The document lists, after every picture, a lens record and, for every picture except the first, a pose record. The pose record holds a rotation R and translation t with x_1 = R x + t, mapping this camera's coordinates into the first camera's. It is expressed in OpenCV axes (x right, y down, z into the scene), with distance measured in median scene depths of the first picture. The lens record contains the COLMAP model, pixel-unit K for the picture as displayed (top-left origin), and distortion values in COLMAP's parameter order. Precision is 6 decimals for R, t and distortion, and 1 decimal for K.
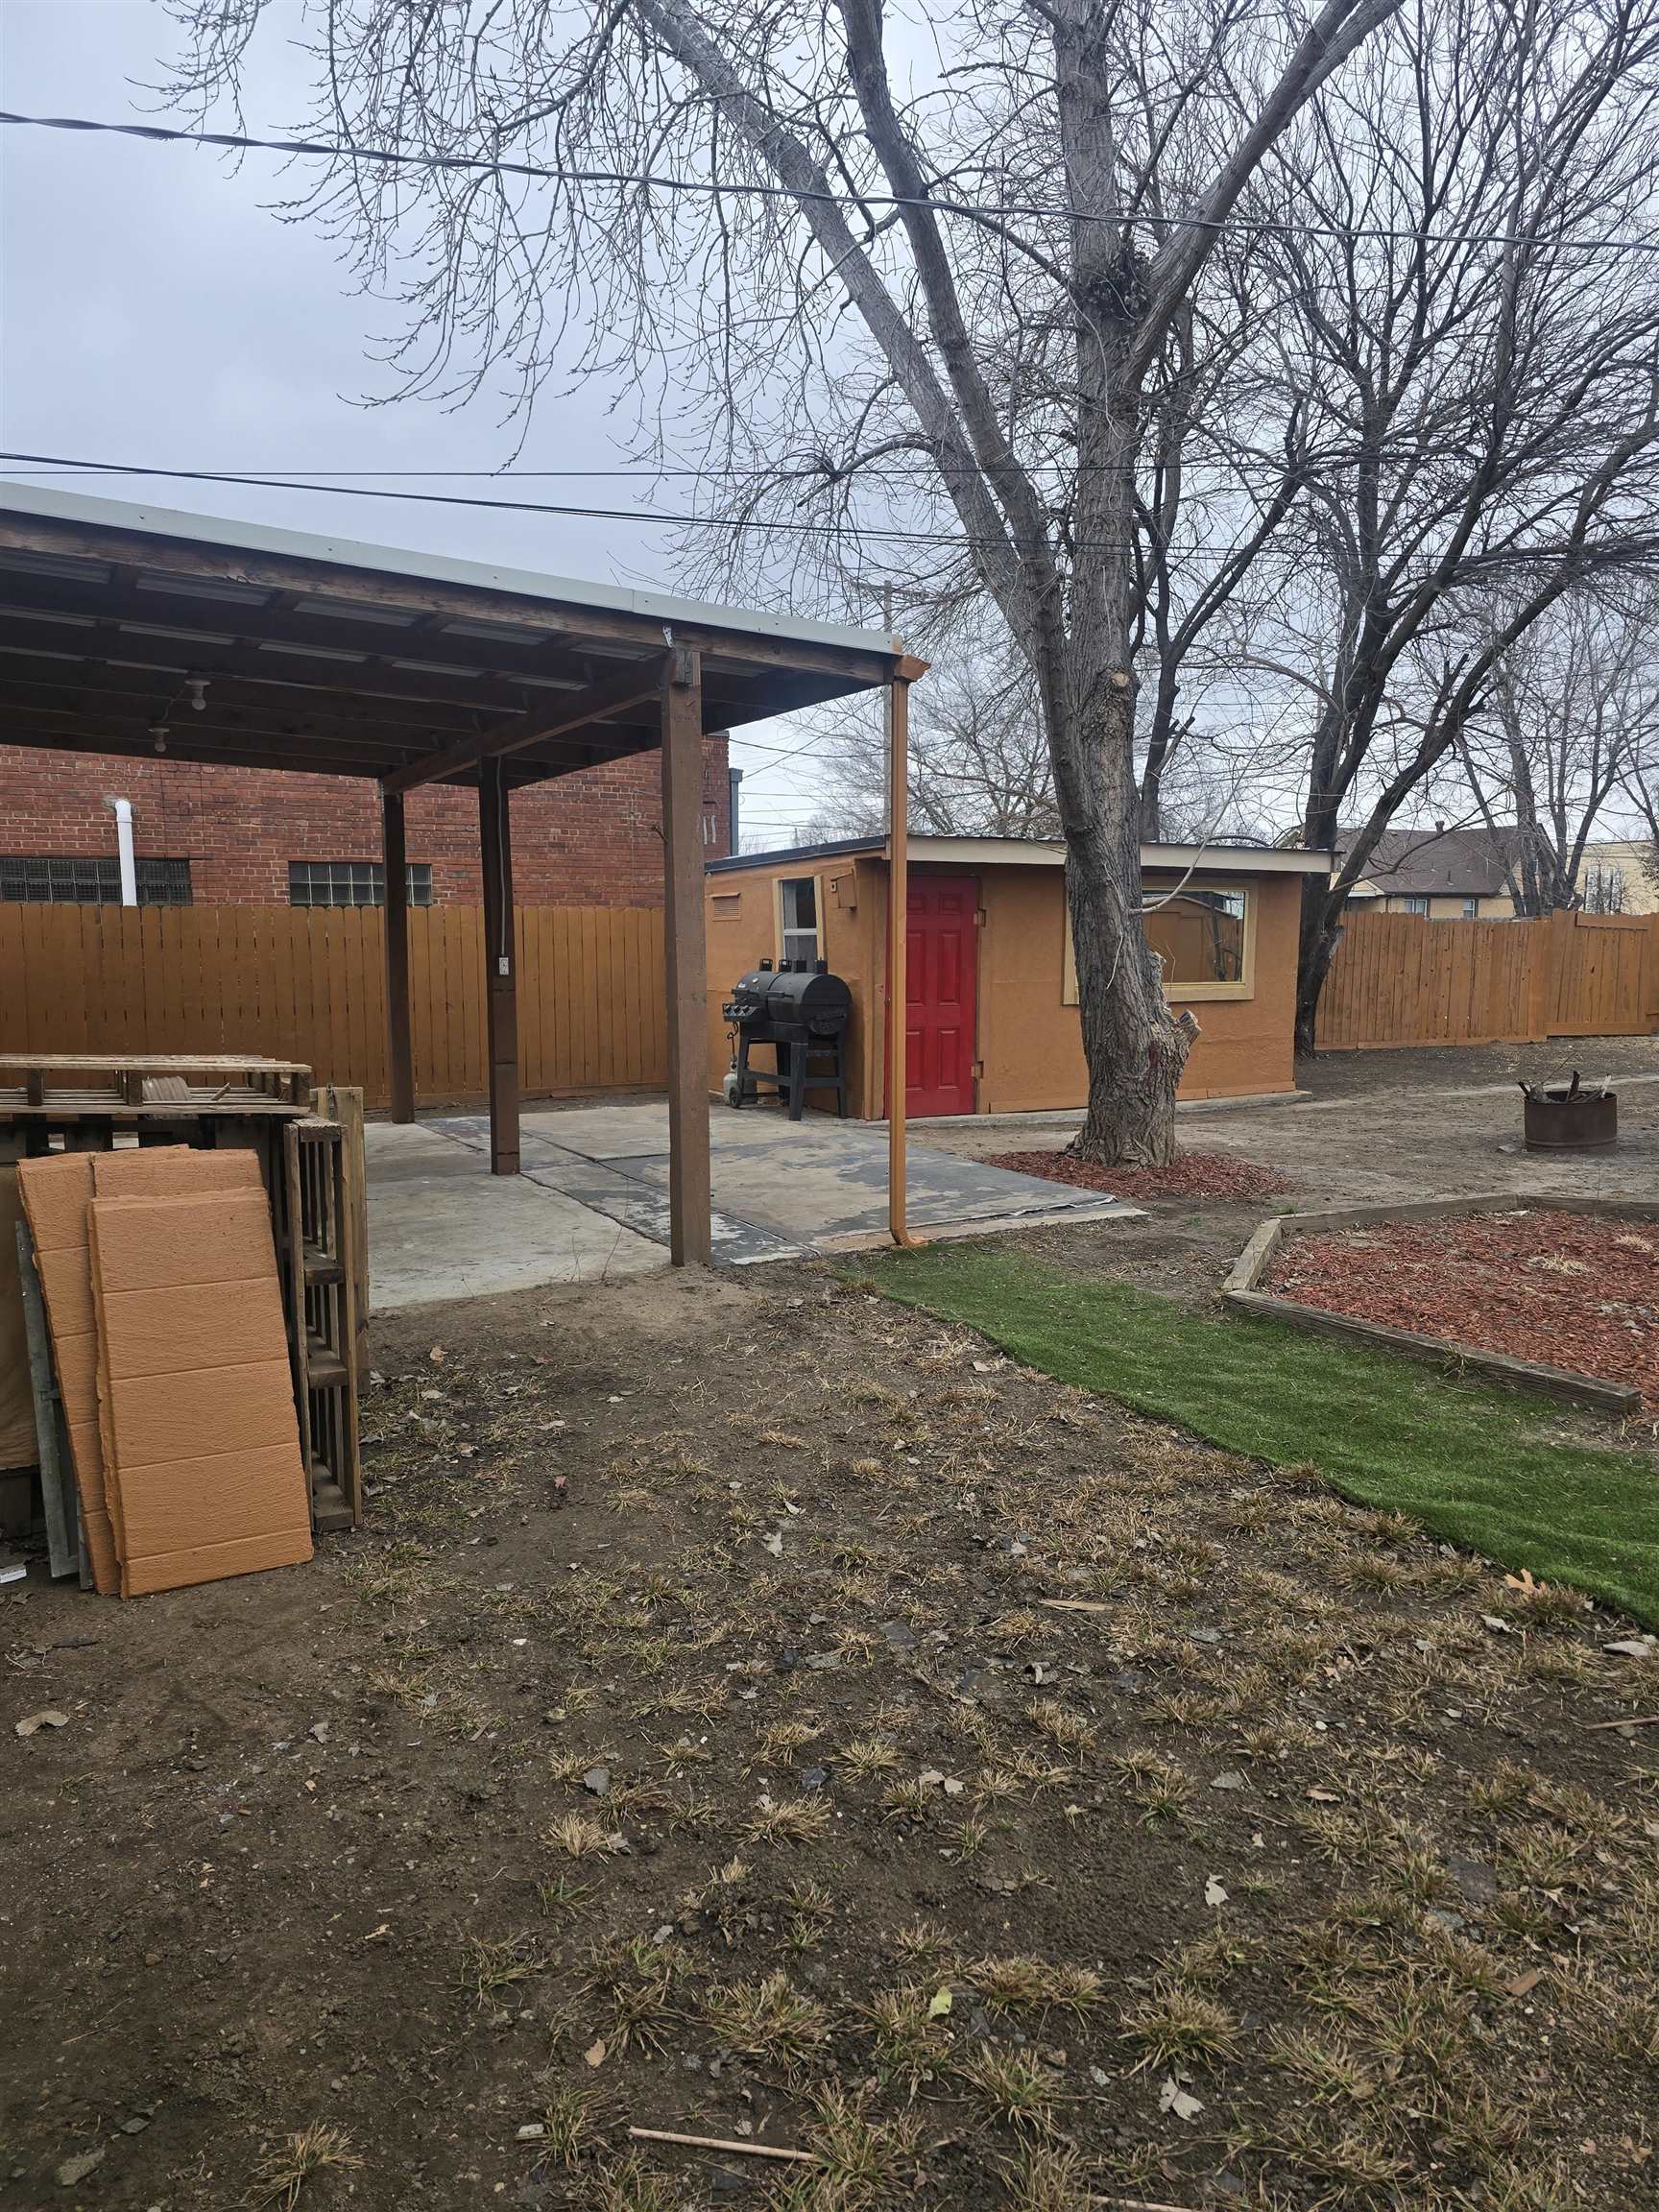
lens RADIAL K [[1480.1, 0, 831.3], [0, 1480.1, 1102.4], [0, 0, 1]] dist [0.036785, -0.034632]
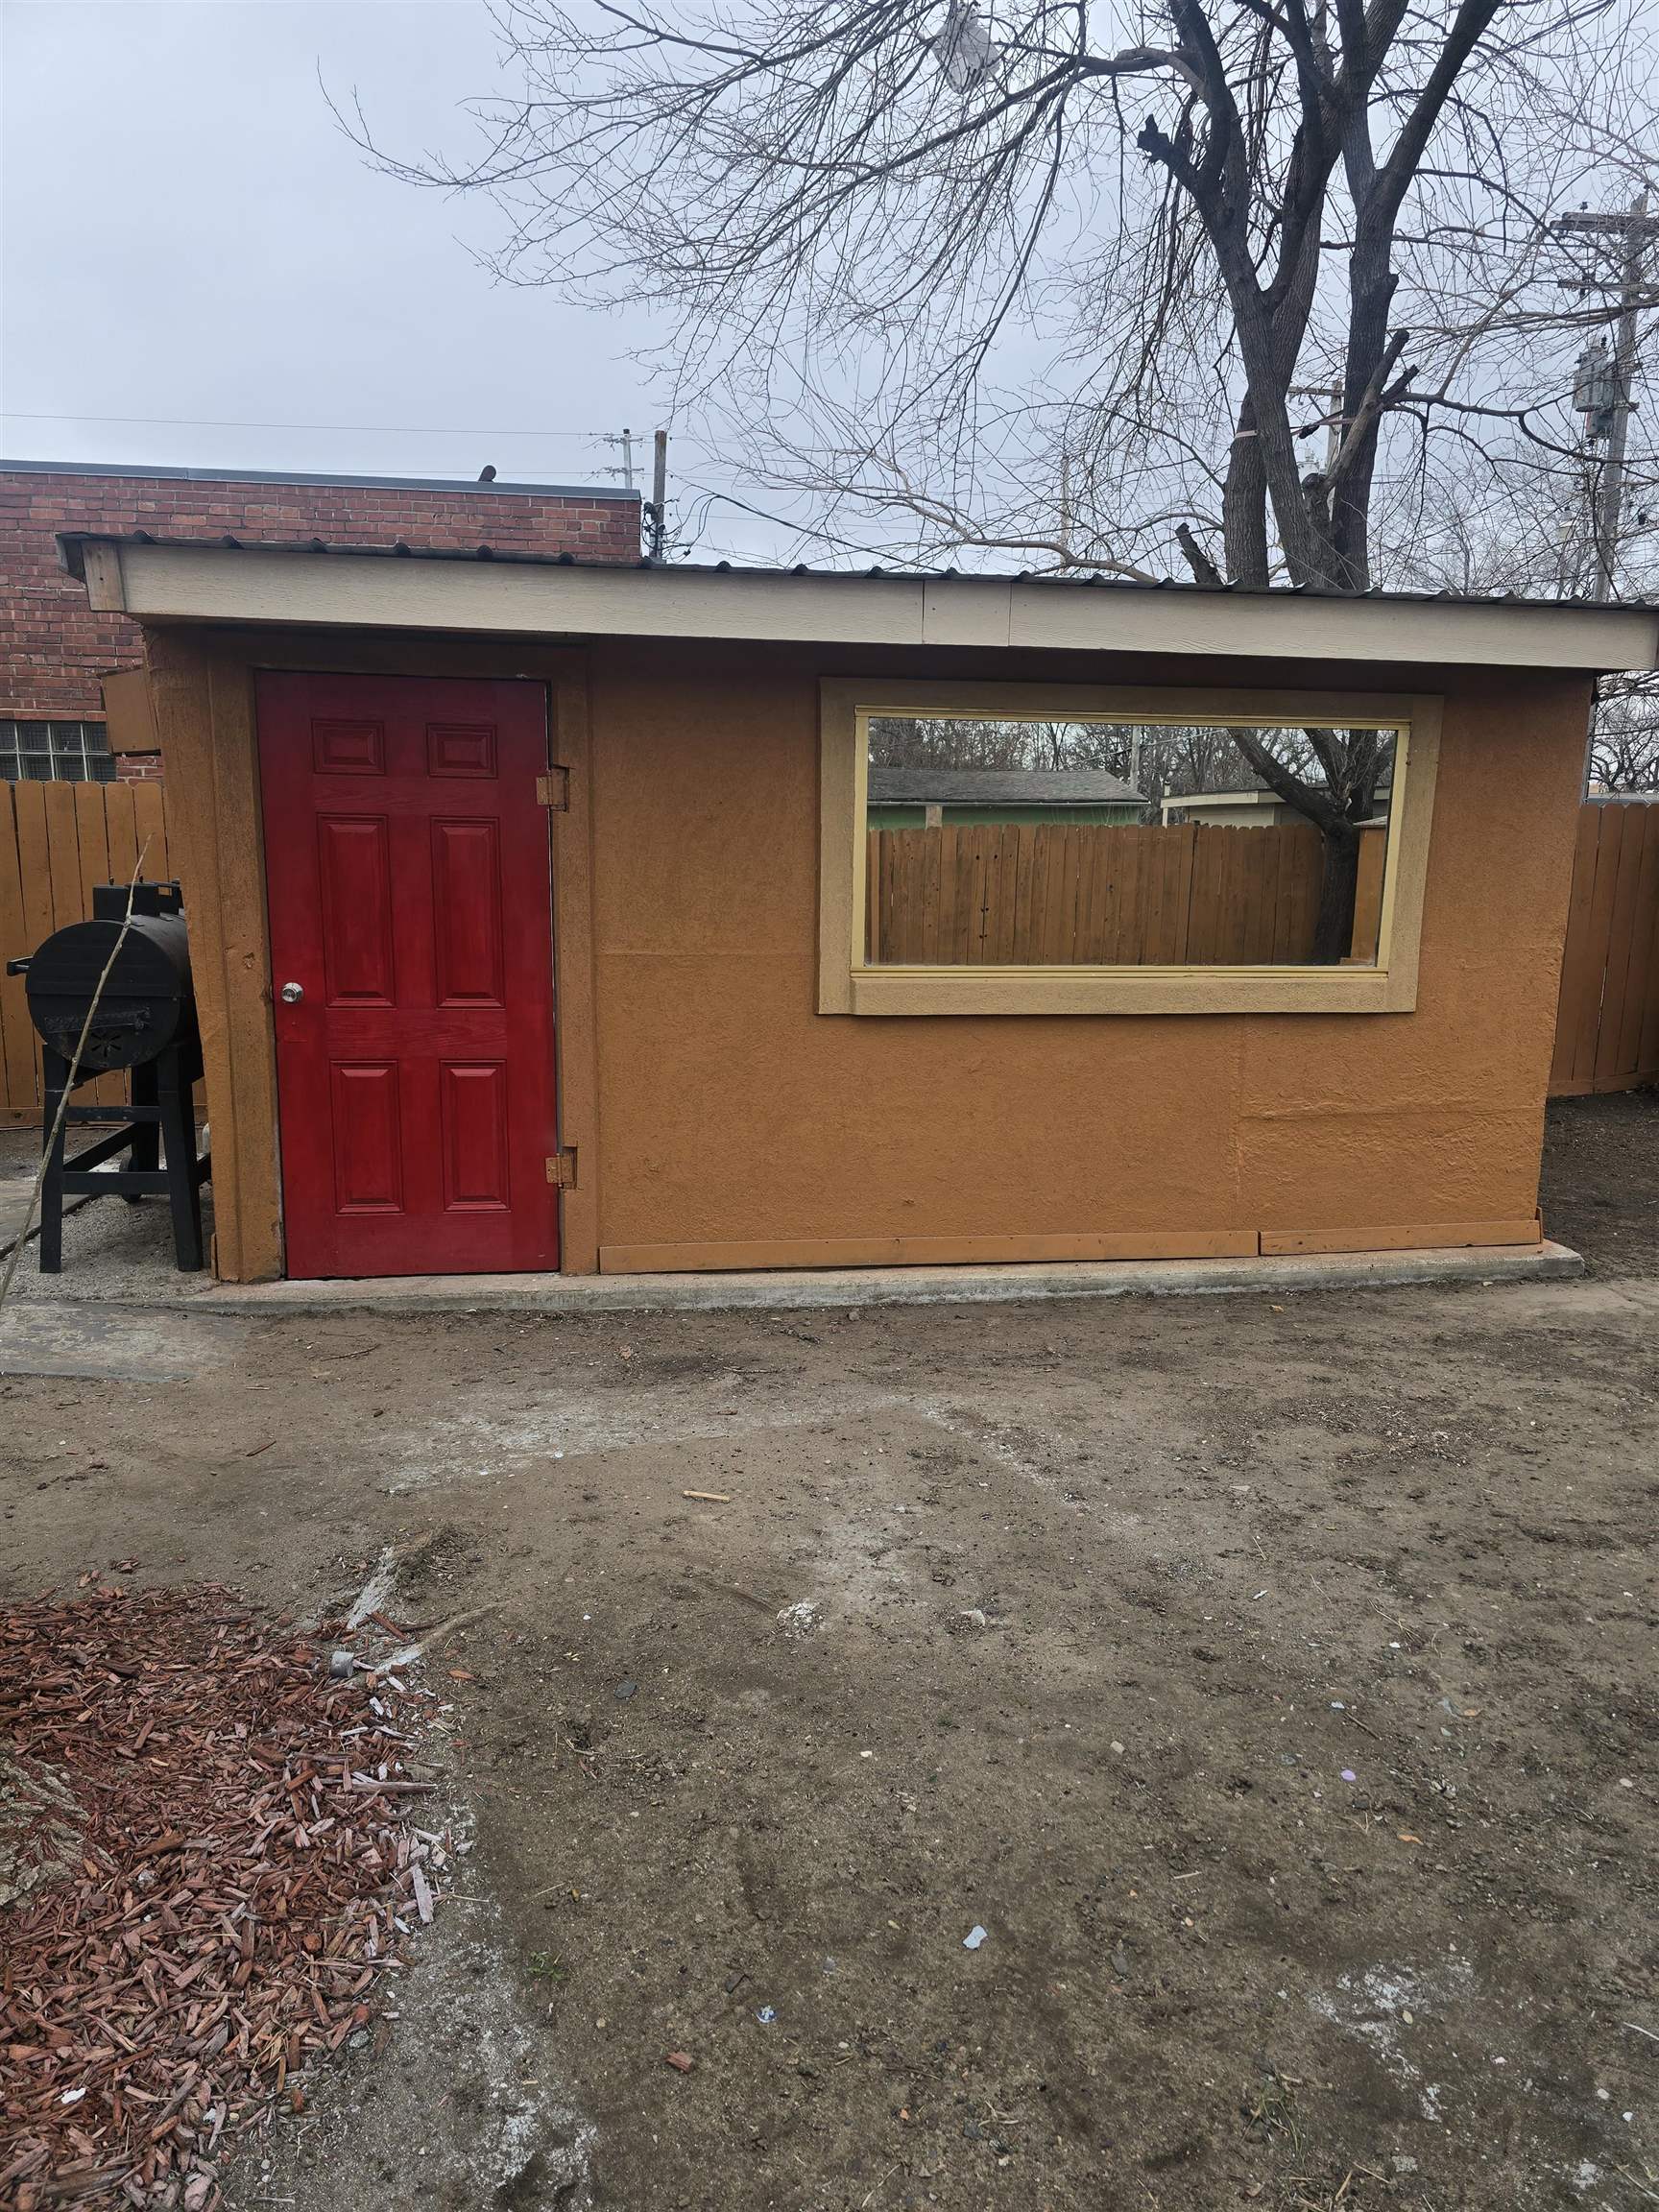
lens RADIAL K [[1480.1, 0, 829.6], [0, 1480.1, 1115.9], [0, 0, 1]] dist [0.036785, -0.034632]
pose [[0.936902, 0.073378, -0.341804, 0.455216], [-0.052377, 0.996151, 0.070286, -0.101854], [0.345646, -0.047948, 0.937139, 0.959858]]
